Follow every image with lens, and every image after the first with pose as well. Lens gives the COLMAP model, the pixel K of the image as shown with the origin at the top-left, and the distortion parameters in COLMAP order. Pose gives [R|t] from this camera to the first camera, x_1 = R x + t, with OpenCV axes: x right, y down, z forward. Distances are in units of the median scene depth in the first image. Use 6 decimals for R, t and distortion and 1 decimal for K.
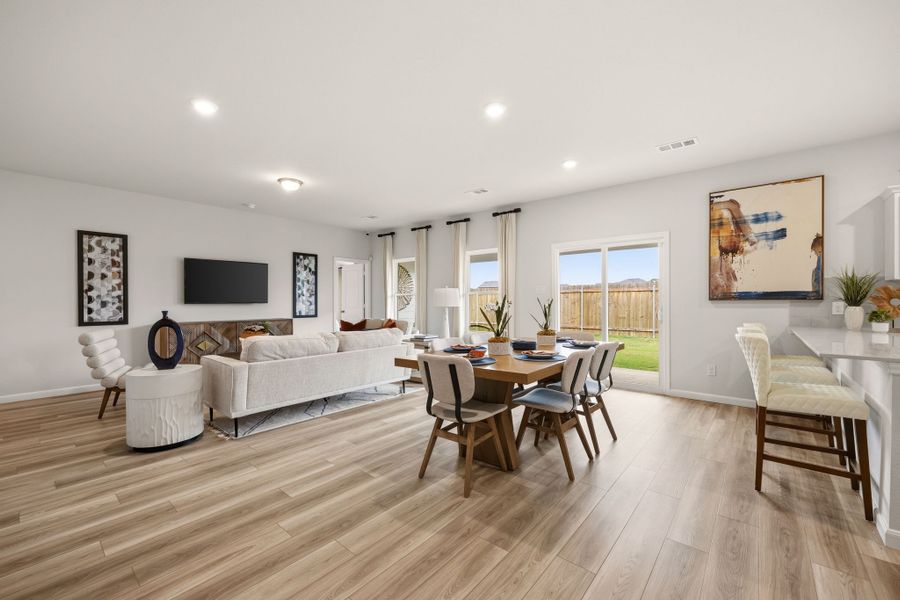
lens RADIAL K [[365.5, 0, 452.2], [0, 365.5, 302.2], [0, 0, 1]] dist [-0.003589, -0.000196]
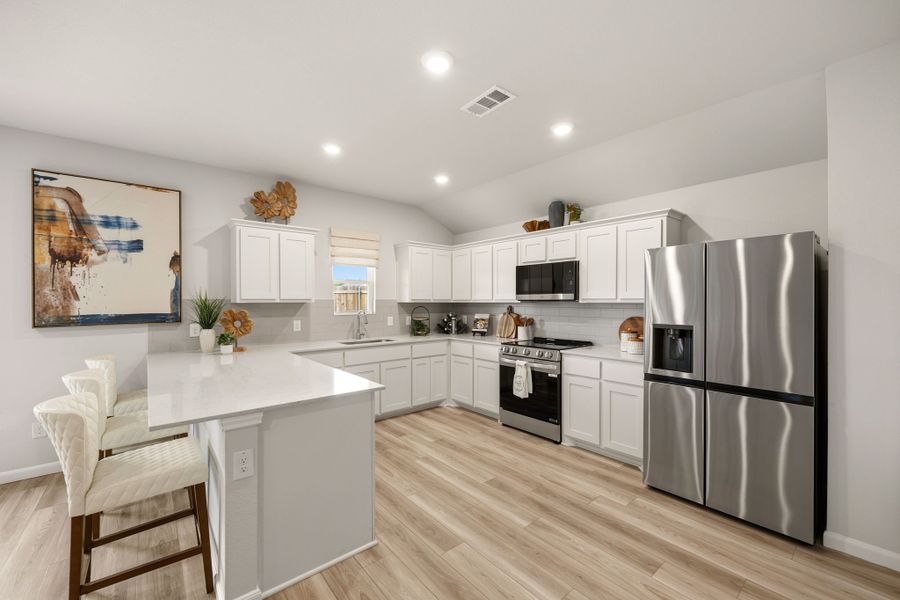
lens RADIAL K [[368.2, 0, 452.7], [0, 368.2, 301.9], [0, 0, 1]] dist [0.000390, 0.000074]
pose [[0.173591, -0.003849, 0.984810, 0.174275], [0.007229, 0.999970, 0.002634, -0.050910], [-0.984791, 0.006662, 0.173614, 0.120697]]
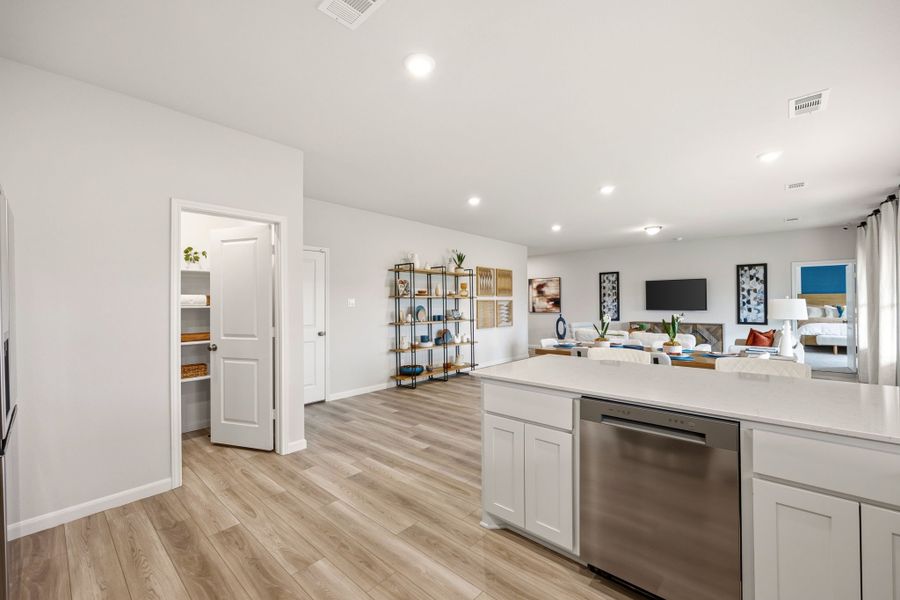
lens RADIAL K [[367.6, 0, 457.3], [0, 367.6, 300.2], [0, 0, 1]] dist [0.000582, -0.000060]
pose [[-0.019983, -0.006553, -0.999779, 1.201552], [-0.000595, 0.999978, -0.006542, -0.037466], [0.999800, 0.000464, -0.019987, 0.293384]]
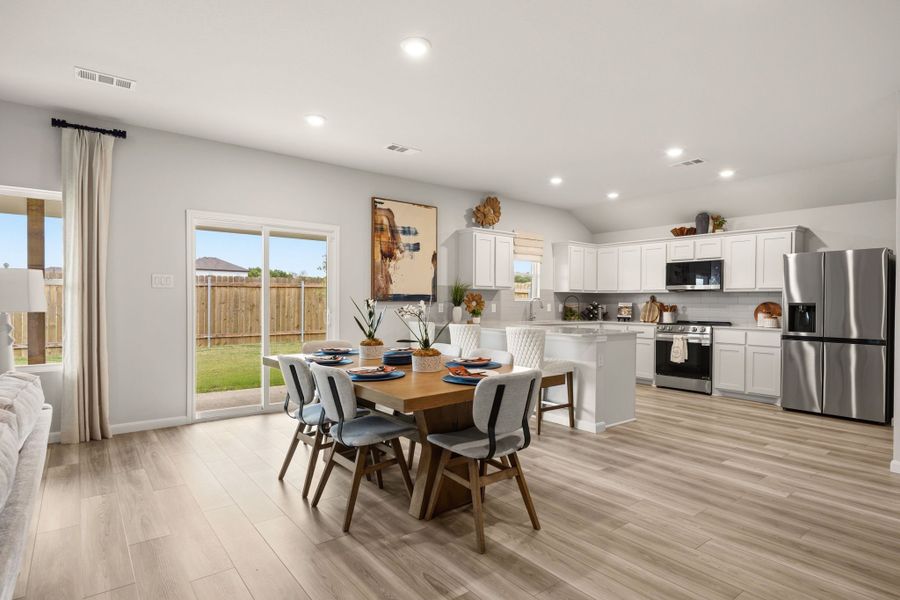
lens RADIAL K [[485.7, 0, 453.8], [0, 485.7, 303.6], [0, 0, 1]] dist [-0.000689, -0.001337]
pose [[0.198591, -0.000906, 0.980082, -0.614310], [-0.005308, 0.999984, 0.002000, -0.003125], [-0.980068, -0.005599, 0.198583, 0.523084]]
